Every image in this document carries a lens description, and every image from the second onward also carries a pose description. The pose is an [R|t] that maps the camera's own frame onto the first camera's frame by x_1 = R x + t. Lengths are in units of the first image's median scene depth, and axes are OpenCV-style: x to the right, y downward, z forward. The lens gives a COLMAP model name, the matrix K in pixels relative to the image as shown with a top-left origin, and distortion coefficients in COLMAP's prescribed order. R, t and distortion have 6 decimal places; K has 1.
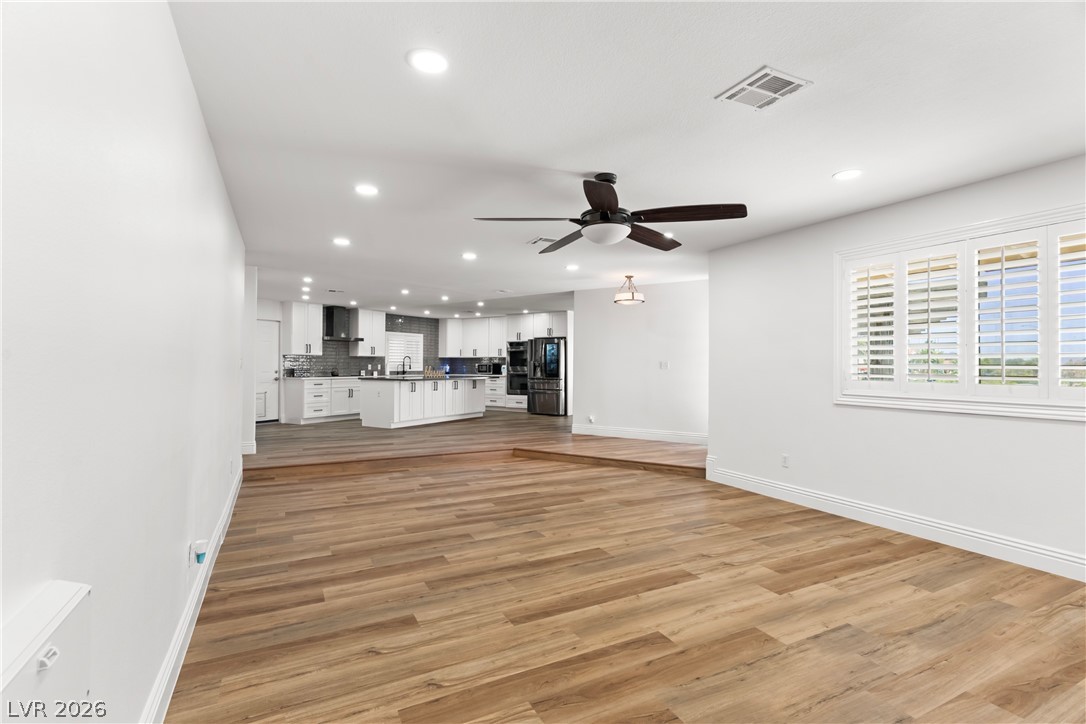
lens RADIAL K [[513.4, 0, 543.9], [0, 513.4, 360.2], [0, 0, 1]] dist [0.001588, 0.000087]
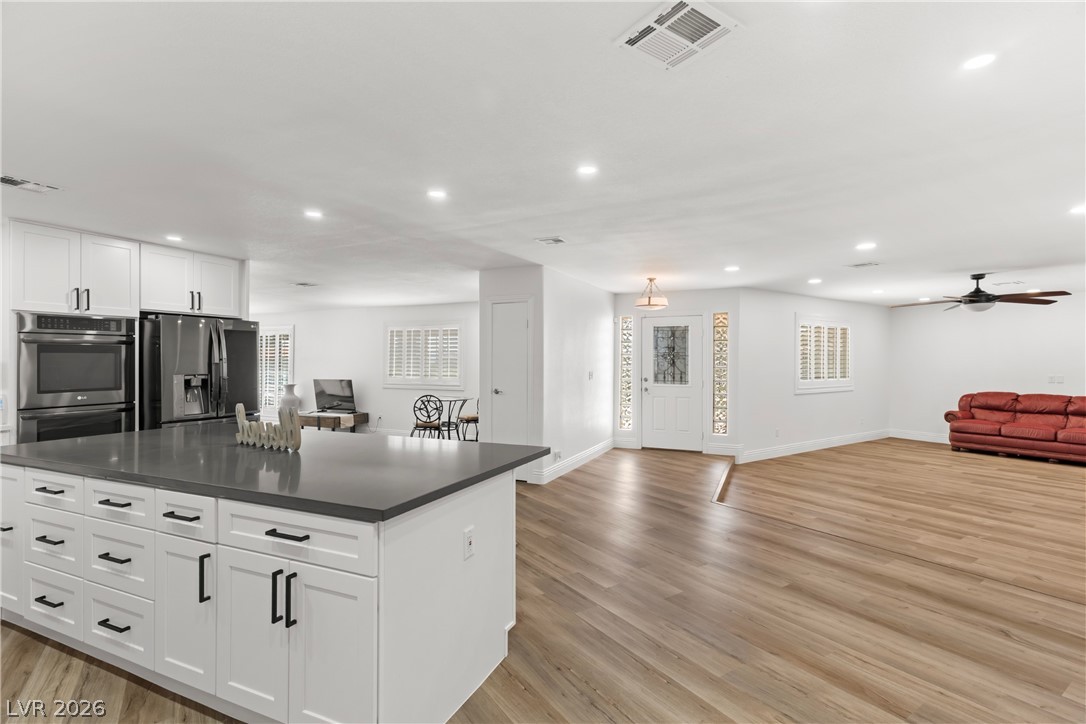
lens RADIAL K [[513.4, 0, 543.9], [0, 513.4, 360.2], [0, 0, 1]] dist [0.001588, 0.000087]
pose [[-0.120635, -0.003591, 0.992690, -0.454699], [-0.010260, 0.999945, 0.002370, -0.013068], [-0.992644, -0.009899, -0.120665, 0.832542]]
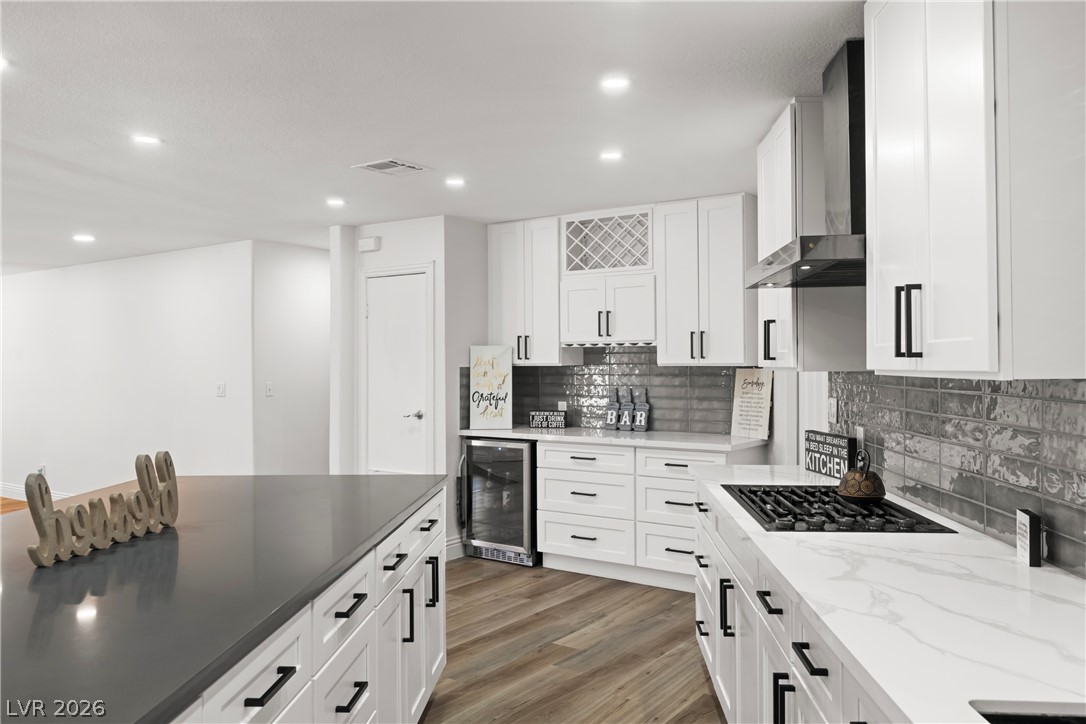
lens RADIAL K [[828.8, 0, 543.0], [0, 828.8, 362.0], [0, 0, 1]] dist [-0.002126, -0.000301]
pose [[-0.884050, 0.001103, -0.467390, -0.197041], [0.007789, 0.999893, -0.012374, -0.009205], [0.467327, -0.014580, -0.883964, 1.148390]]
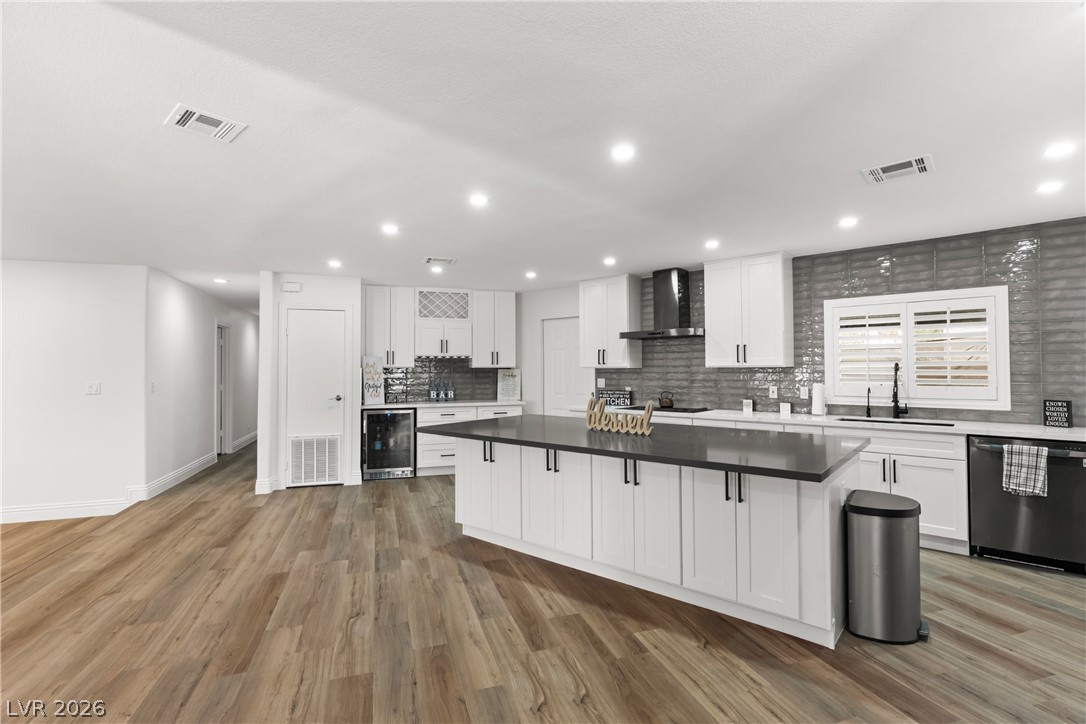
lens RADIAL K [[513.4, 0, 543.9], [0, 513.4, 360.2], [0, 0, 1]] dist [0.001588, 0.000087]
pose [[-0.159584, -0.018569, -0.987010, 0.113530], [0.015095, 0.999660, -0.021248, -0.007039], [0.987069, -0.018290, -0.159249, 0.939155]]
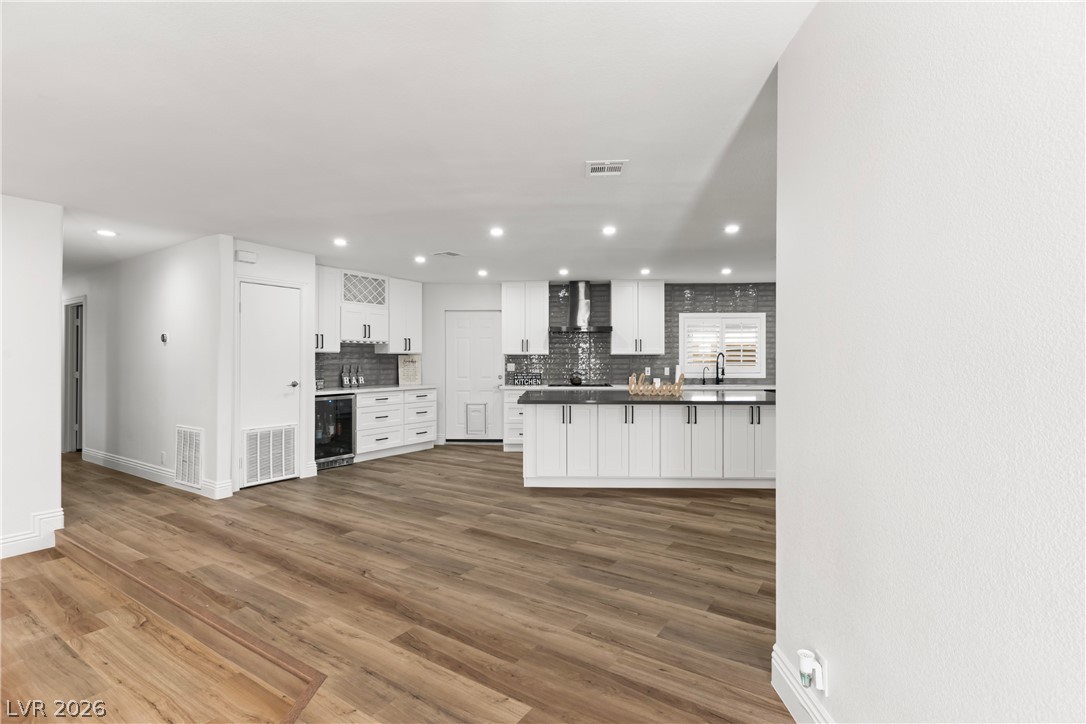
lens RADIAL K [[513.4, 0, 543.9], [0, 513.4, 360.2], [0, 0, 1]] dist [0.001588, 0.000087]
pose [[0.489013, -0.002064, -0.872274, 0.161261], [0.010917, 0.999933, 0.003754, -0.004396], [0.872208, -0.011358, 0.489003, 0.615476]]
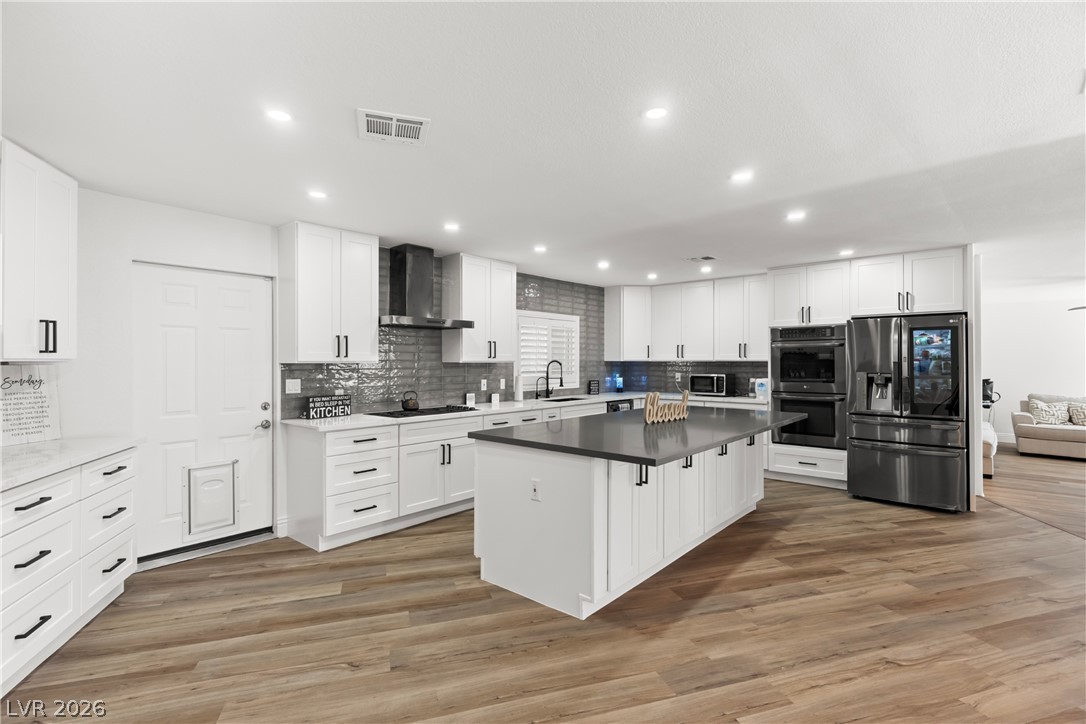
lens RADIAL K [[513.4, 0, 543.9], [0, 513.4, 360.2], [0, 0, 1]] dist [0.001588, 0.000087]
pose [[0.985933, -0.003460, -0.167108, -0.220815], [0.004950, 0.999952, 0.008503, -0.013545], [0.167070, -0.009211, 0.985902, 0.584393]]
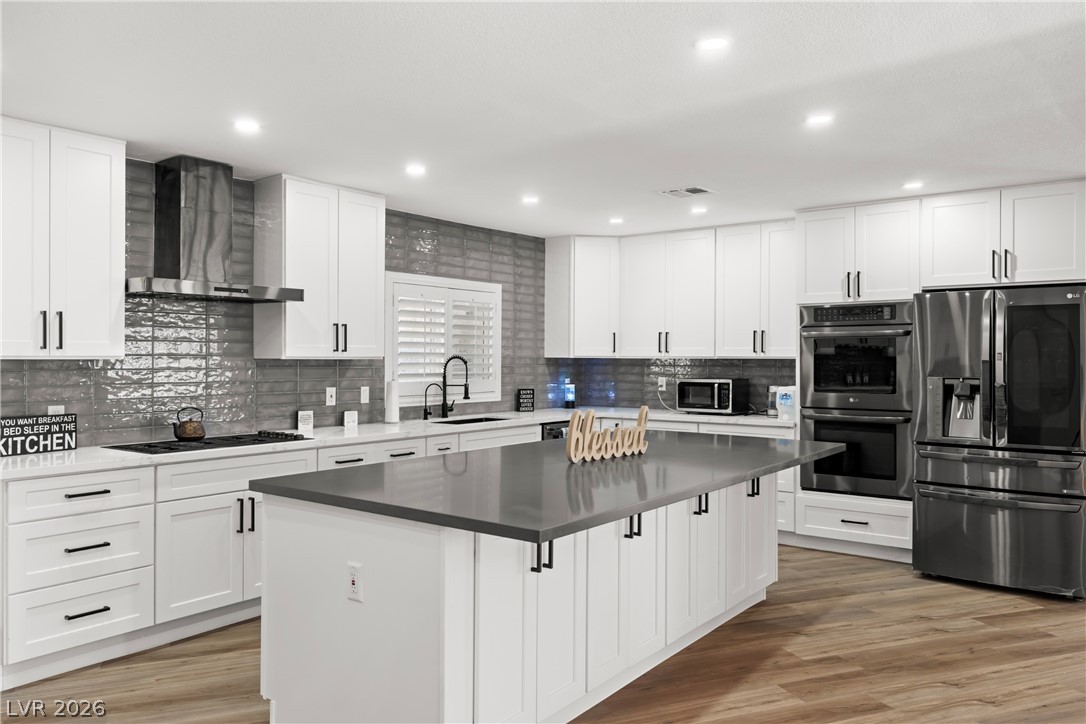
lens RADIAL K [[800.1, 0, 543.0], [0, 800.1, 362.0], [0, 0, 1]] dist [0.006212, -0.002913]
pose [[0.994786, 0.001147, -0.101977, -0.191303], [0.000470, 0.999875, 0.015830, -0.013076], [0.101982, -0.015795, 0.994661, 0.615071]]
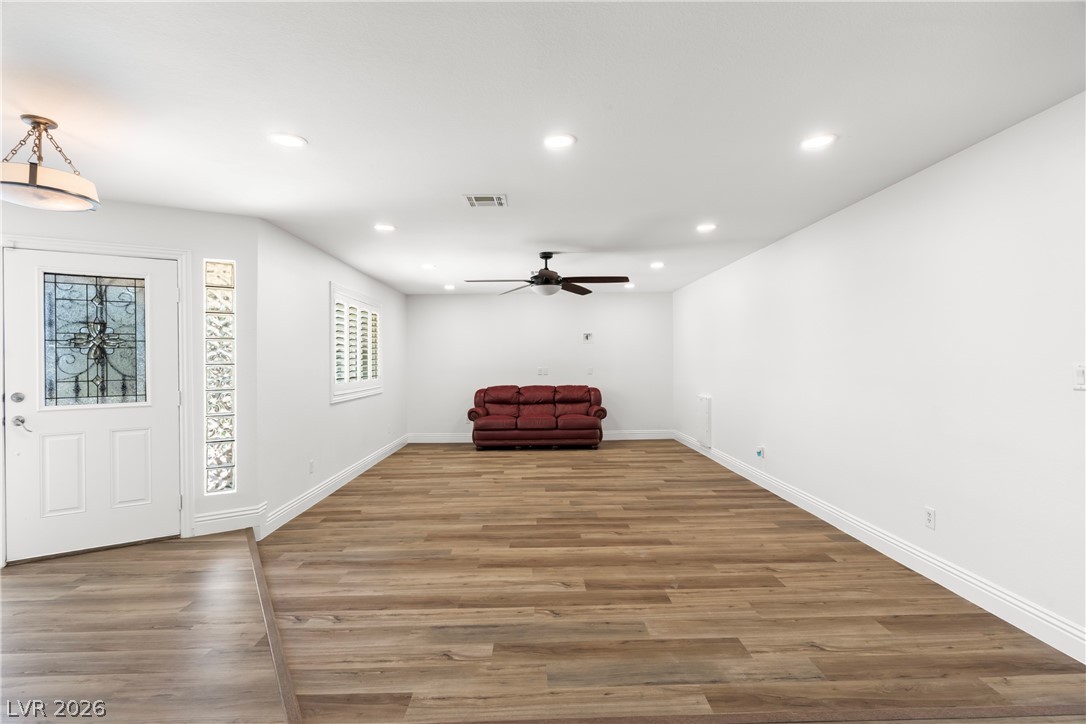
lens RADIAL K [[513.4, 0, 543.9], [0, 513.4, 360.2], [0, 0, 1]] dist [0.001588, 0.000087]
pose [[-0.899757, 0.007314, 0.436330, -0.173397], [0.004920, 0.999966, -0.006615, -0.003977], [-0.436364, -0.003805, -0.899762, 0.742674]]
